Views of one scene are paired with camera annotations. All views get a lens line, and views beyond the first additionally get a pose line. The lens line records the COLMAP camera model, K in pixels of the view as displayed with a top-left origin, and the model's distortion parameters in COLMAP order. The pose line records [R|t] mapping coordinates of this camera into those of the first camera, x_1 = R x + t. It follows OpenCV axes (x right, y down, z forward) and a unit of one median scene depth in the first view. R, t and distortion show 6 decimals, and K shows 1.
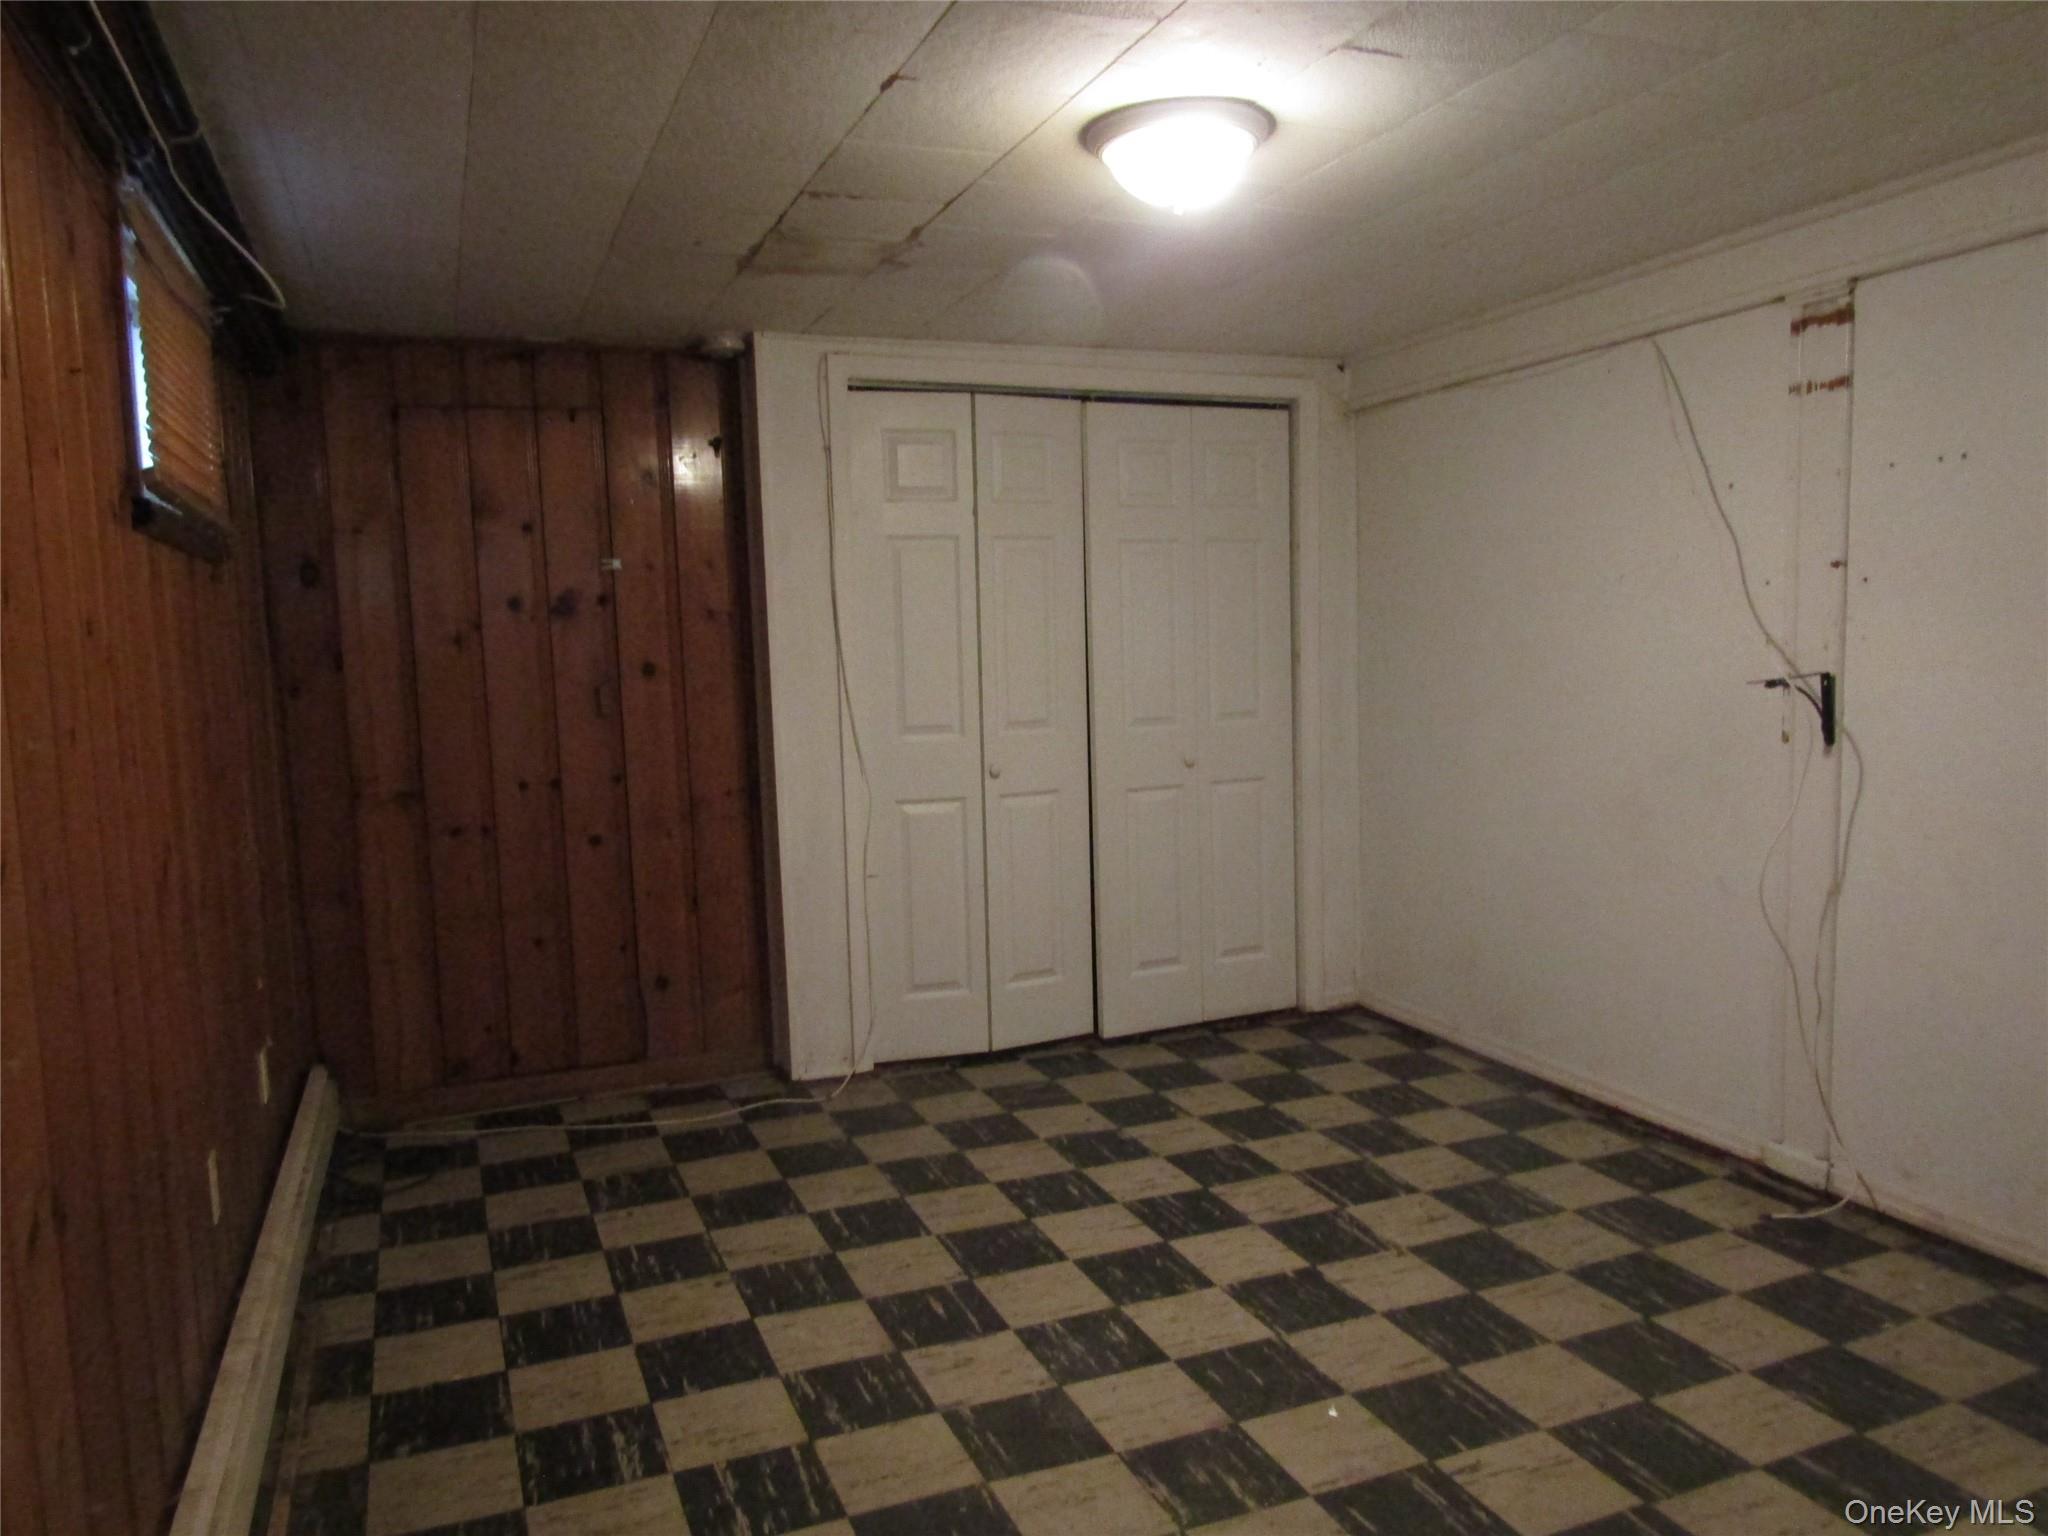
lens RADIAL K [[1470.7, 0, 1027.3], [0, 1470.7, 772.8], [0, 0, 1]] dist [-0.035959, 0.000841]
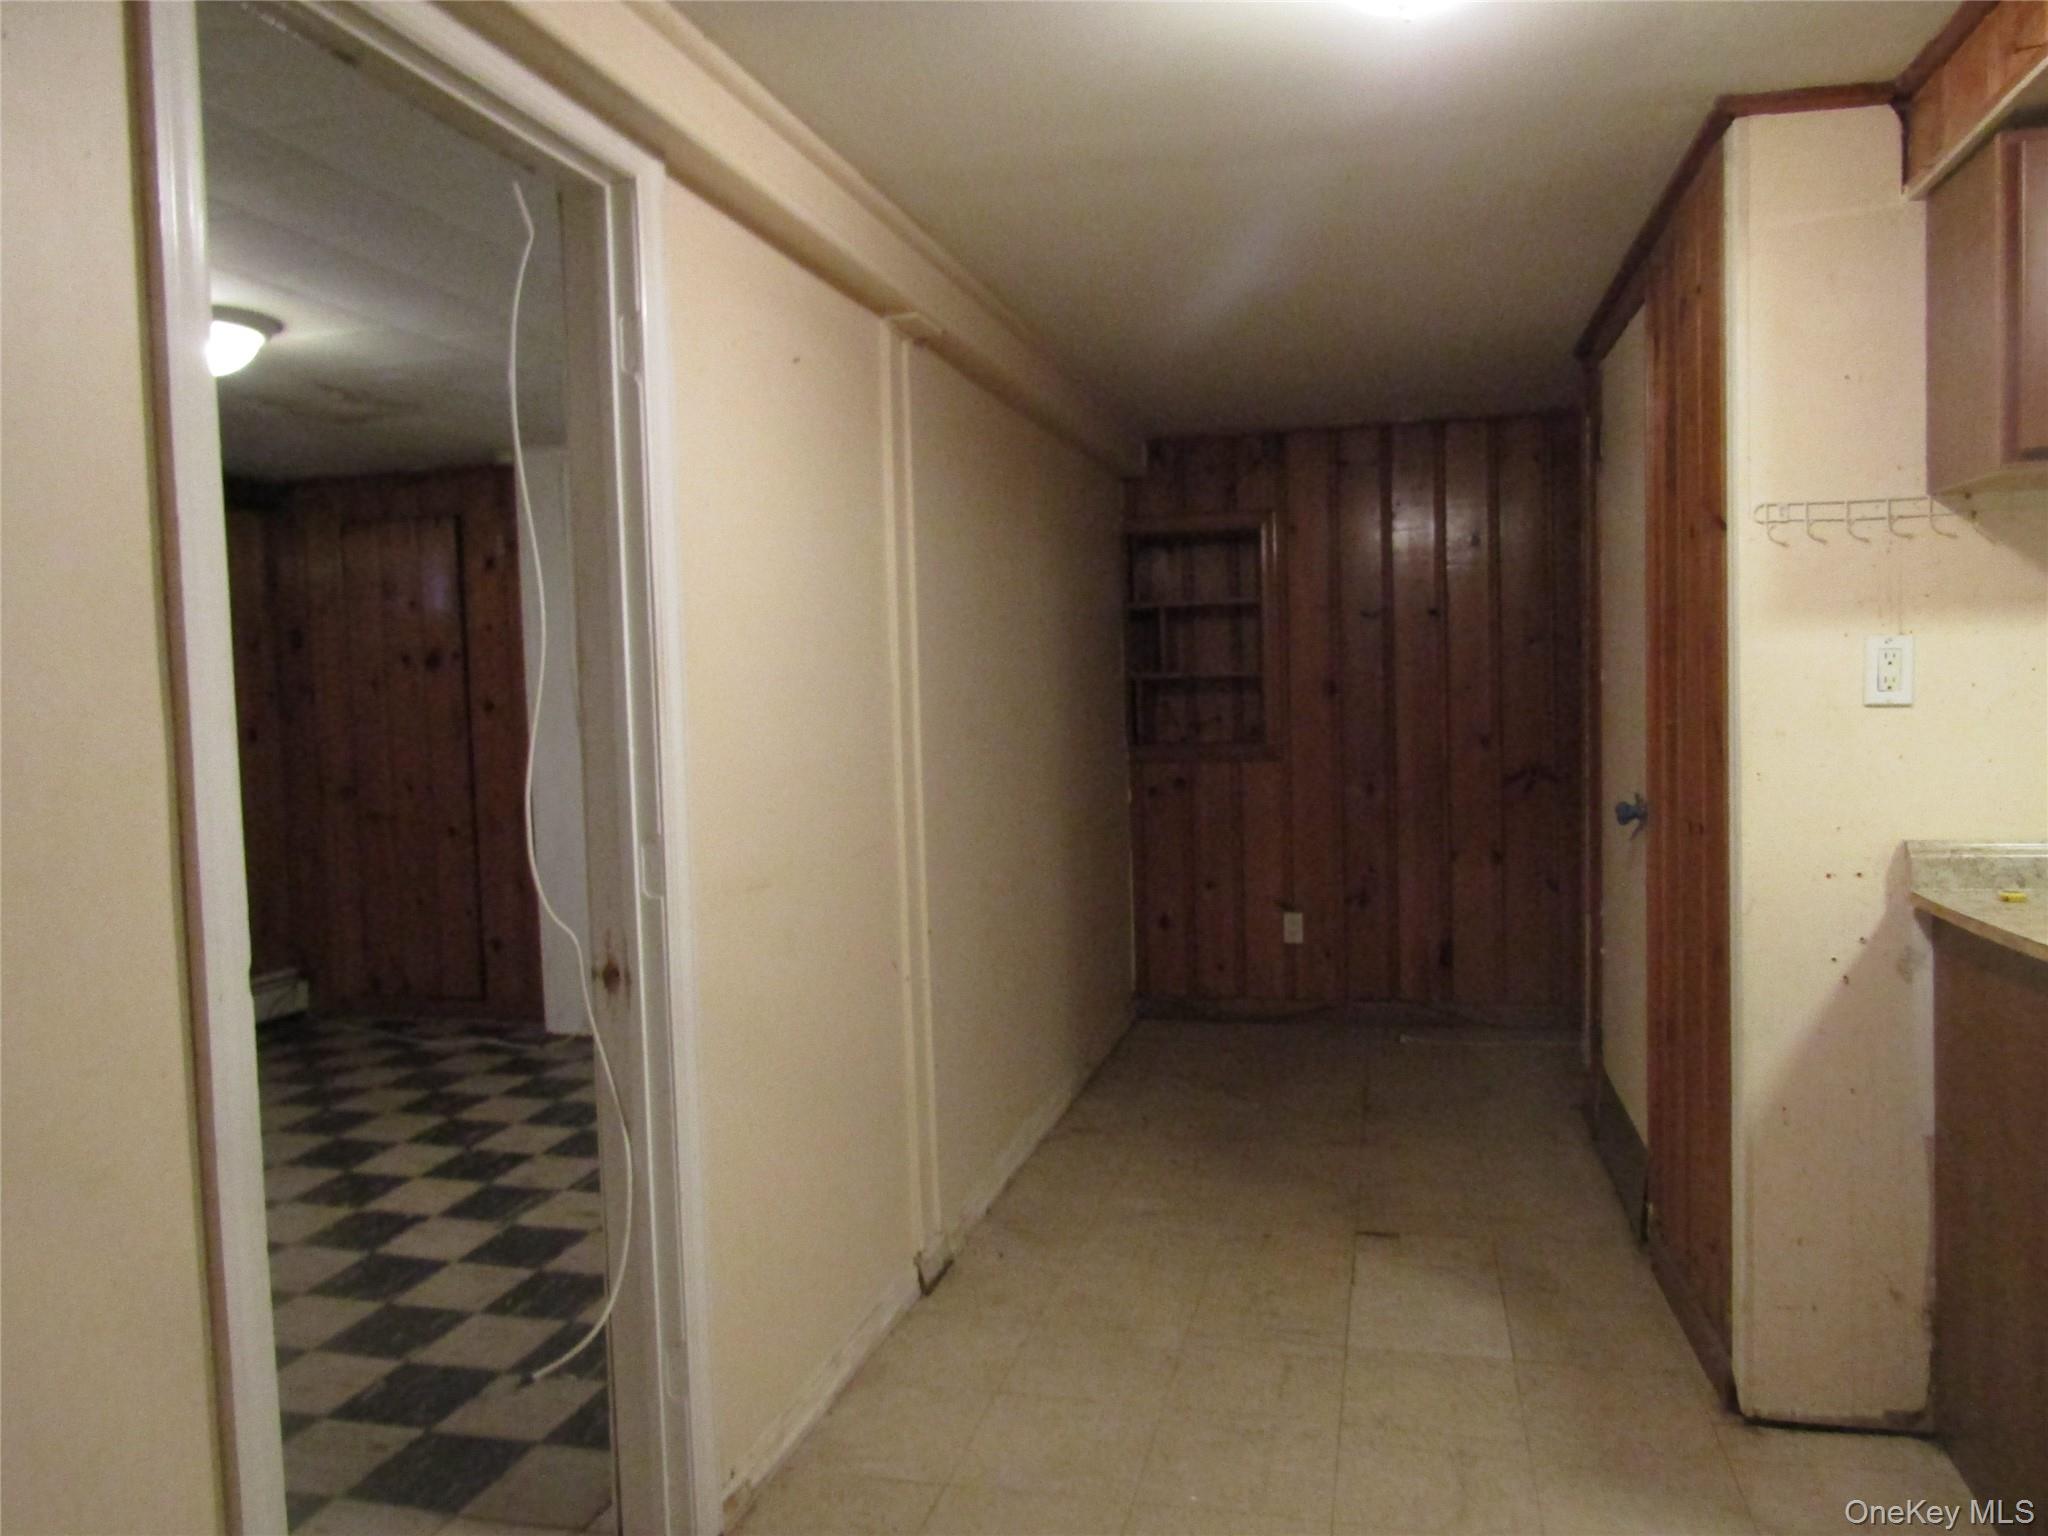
lens RADIAL K [[1470.7, 0, 1021.7], [0, 1470.7, 766.7], [0, 0, 1]] dist [-0.035959, 0.000841]
pose [[0.803038, 0.041120, -0.594508, 1.010725], [-0.054625, 0.998496, -0.004722, -0.039262], [0.593419, 0.036267, 0.804076, 0.249529]]
